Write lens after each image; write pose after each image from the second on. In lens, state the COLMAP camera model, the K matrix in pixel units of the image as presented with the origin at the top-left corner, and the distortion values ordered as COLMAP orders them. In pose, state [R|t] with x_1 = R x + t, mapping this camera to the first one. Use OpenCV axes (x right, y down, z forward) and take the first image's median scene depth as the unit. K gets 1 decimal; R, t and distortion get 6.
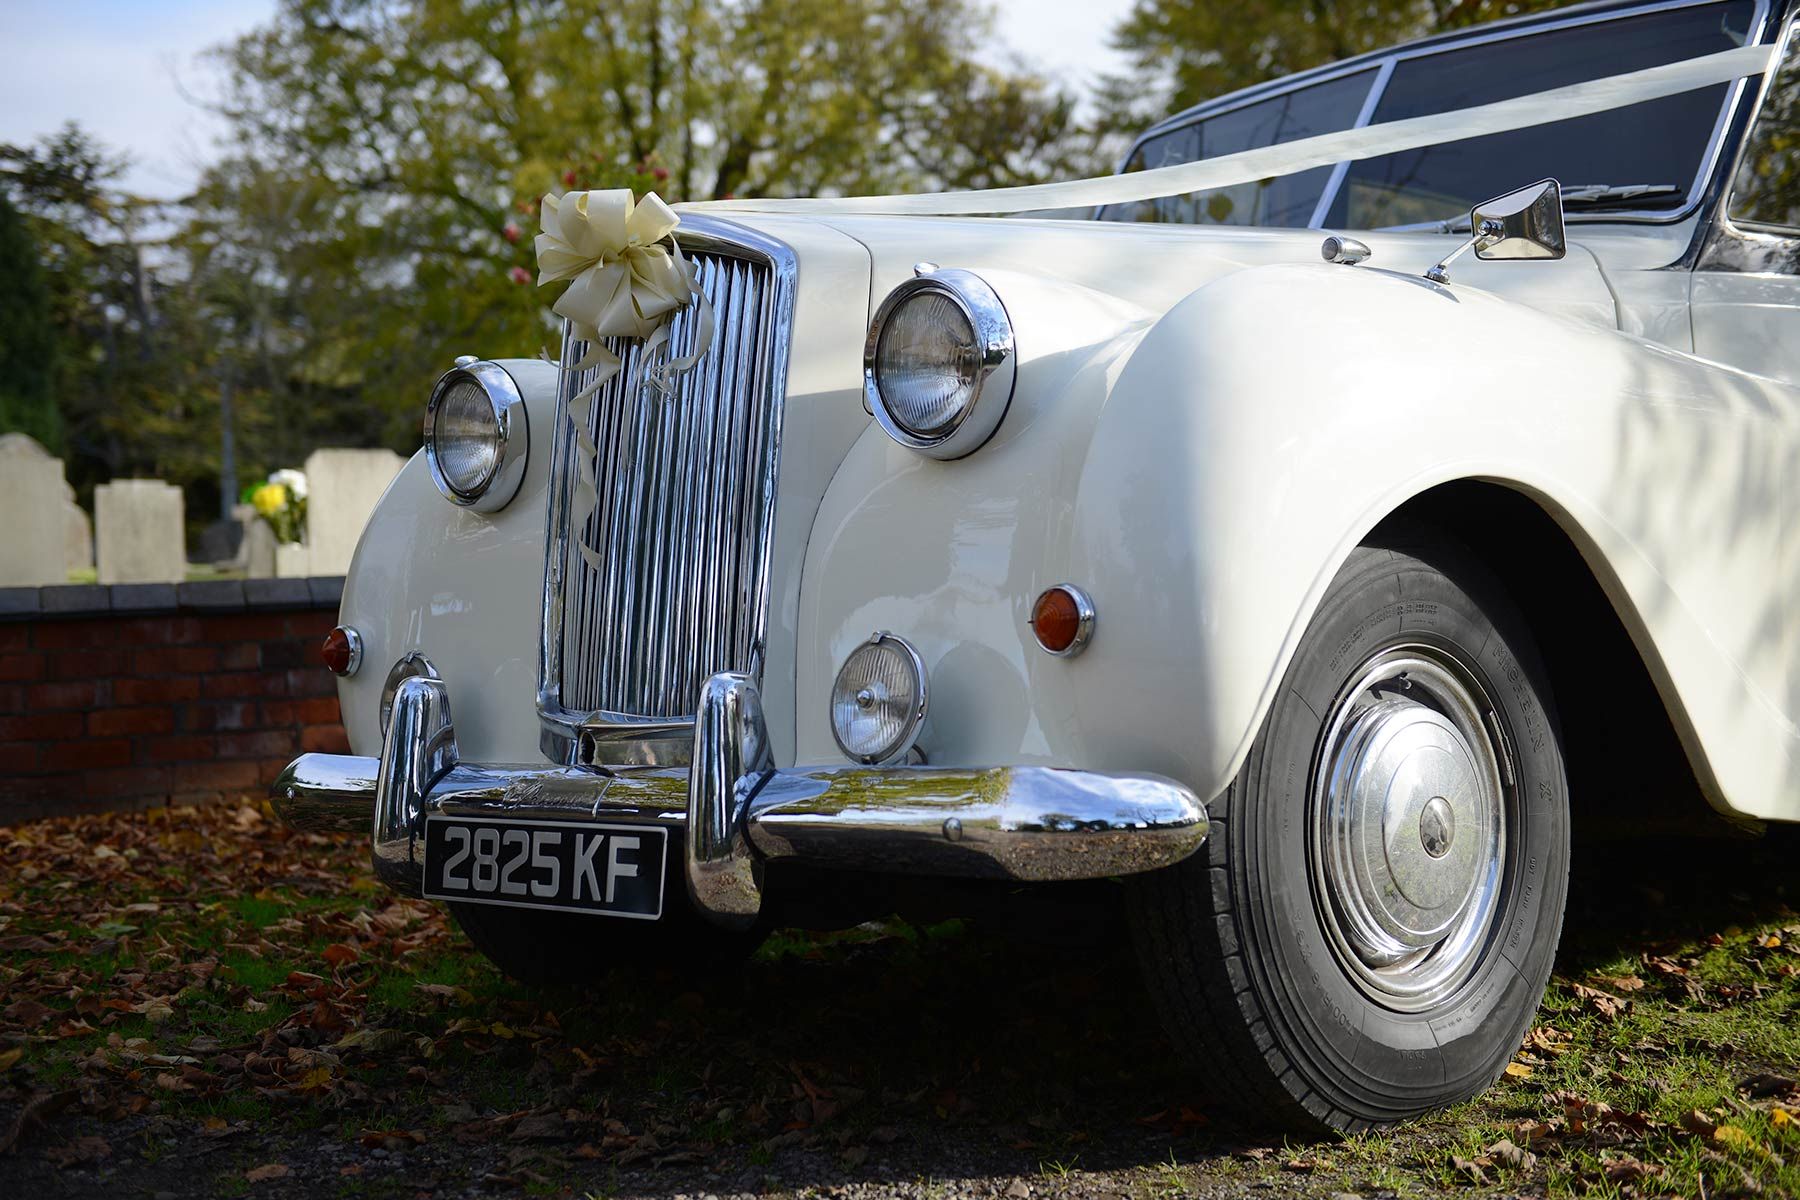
lens RADIAL K [[2292.0, 0, 900.0], [0, 2292.0, 600.0], [0, 0, 1]] dist [0.115083, 0.031364]
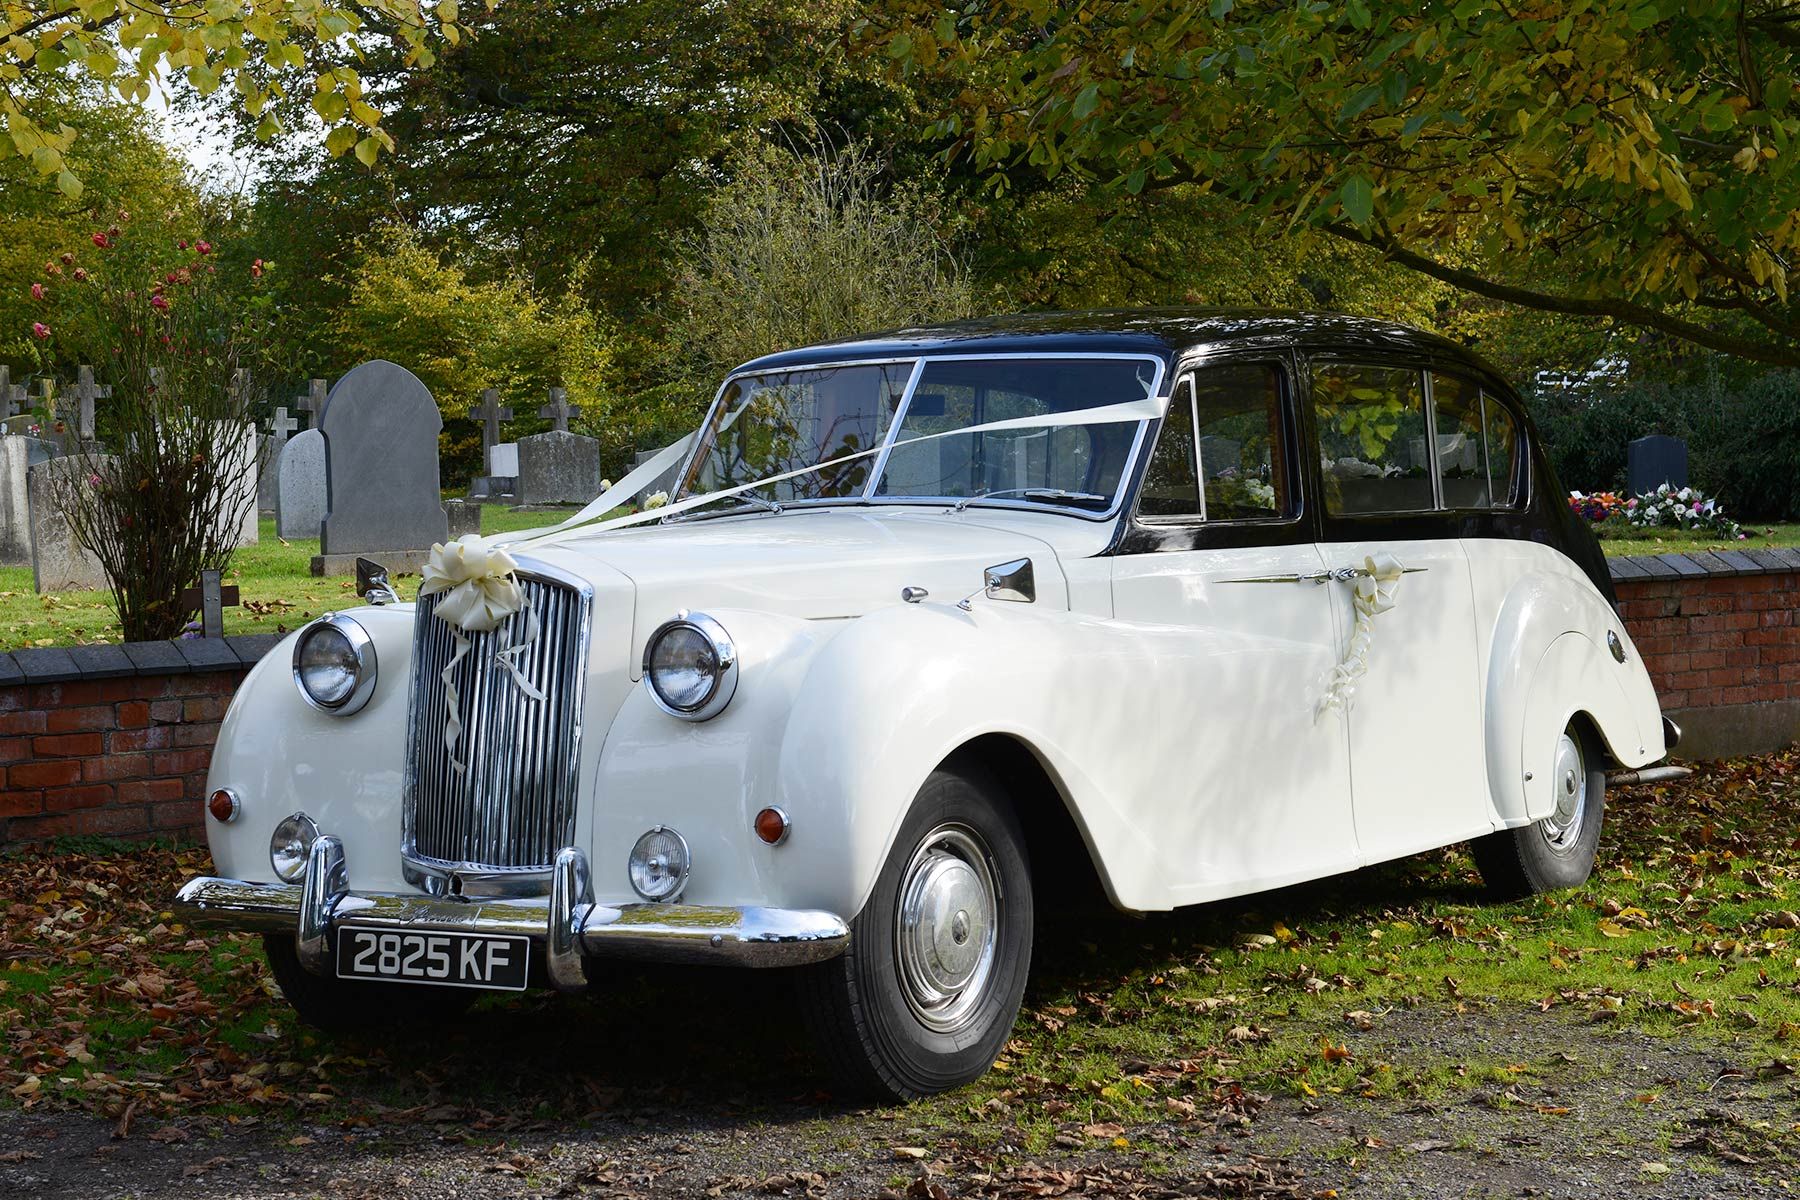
lens RADIAL K [[3279.2, 0, 900.0], [0, 3279.2, 600.0], [0, 0, 1]] dist [0.105334, -0.123673]
pose [[0.972152, 0.007668, 0.234228, -0.390804], [-0.016521, 0.999220, 0.035857, -0.234030], [-0.233770, -0.038728, 0.971520, -1.374641]]
